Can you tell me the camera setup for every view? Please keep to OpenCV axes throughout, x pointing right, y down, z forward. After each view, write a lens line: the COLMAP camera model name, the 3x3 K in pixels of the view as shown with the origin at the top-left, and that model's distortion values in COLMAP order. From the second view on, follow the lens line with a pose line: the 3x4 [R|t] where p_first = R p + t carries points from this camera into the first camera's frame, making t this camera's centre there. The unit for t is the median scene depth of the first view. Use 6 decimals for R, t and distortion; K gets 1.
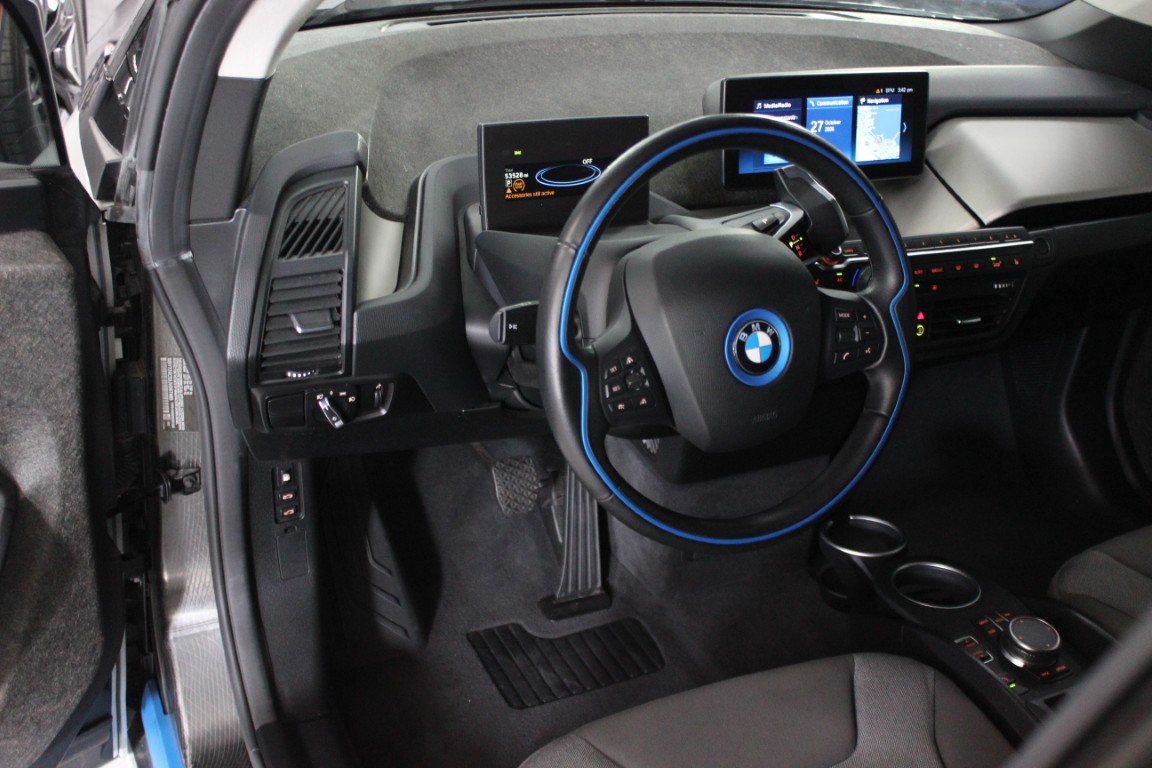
lens RADIAL K [[1233.8, 0, 570.9], [0, 1233.8, 386.1], [0, 0, 1]] dist [-0.082634, 0.000000]
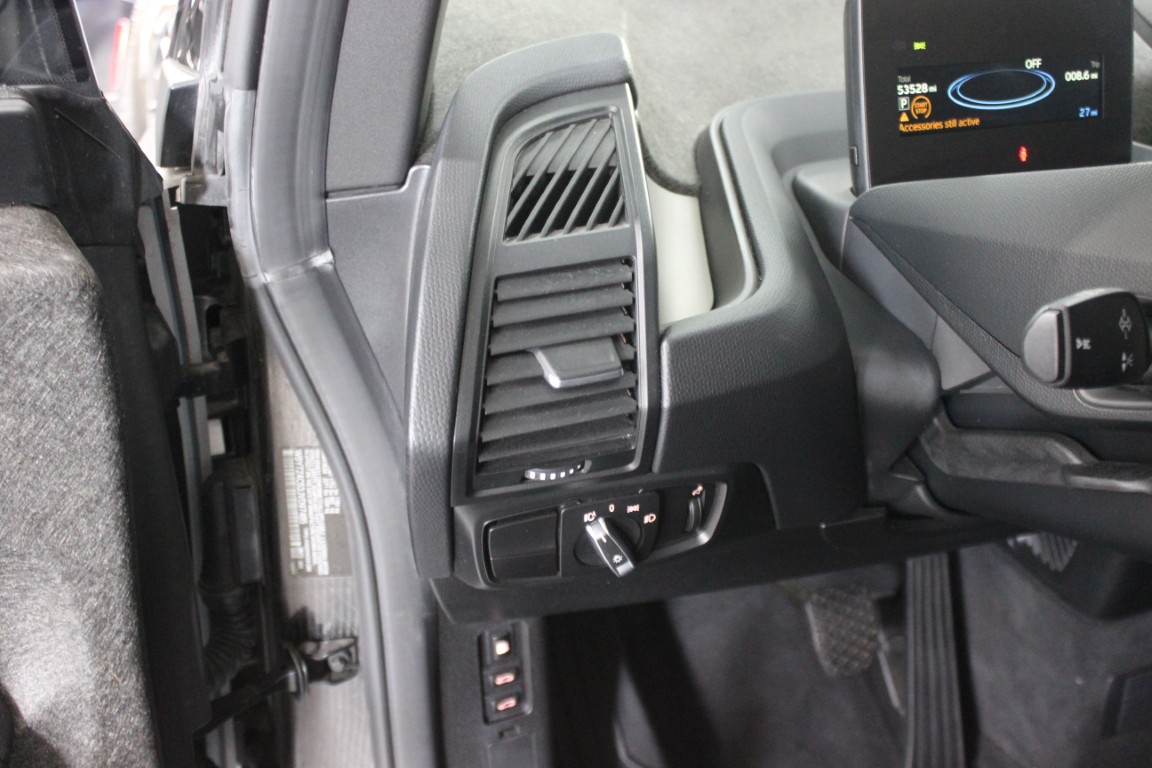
lens RADIAL K [[1233.8, 0, 581.0], [0, 1233.8, 377.8], [0, 0, 1]] dist [-0.082634, 0.000000]
pose [[0.993451, -0.044397, -0.105280, -0.147654], [0.036771, 0.996632, -0.073296, -0.010632], [0.108179, 0.068945, 0.991738, 0.482702]]
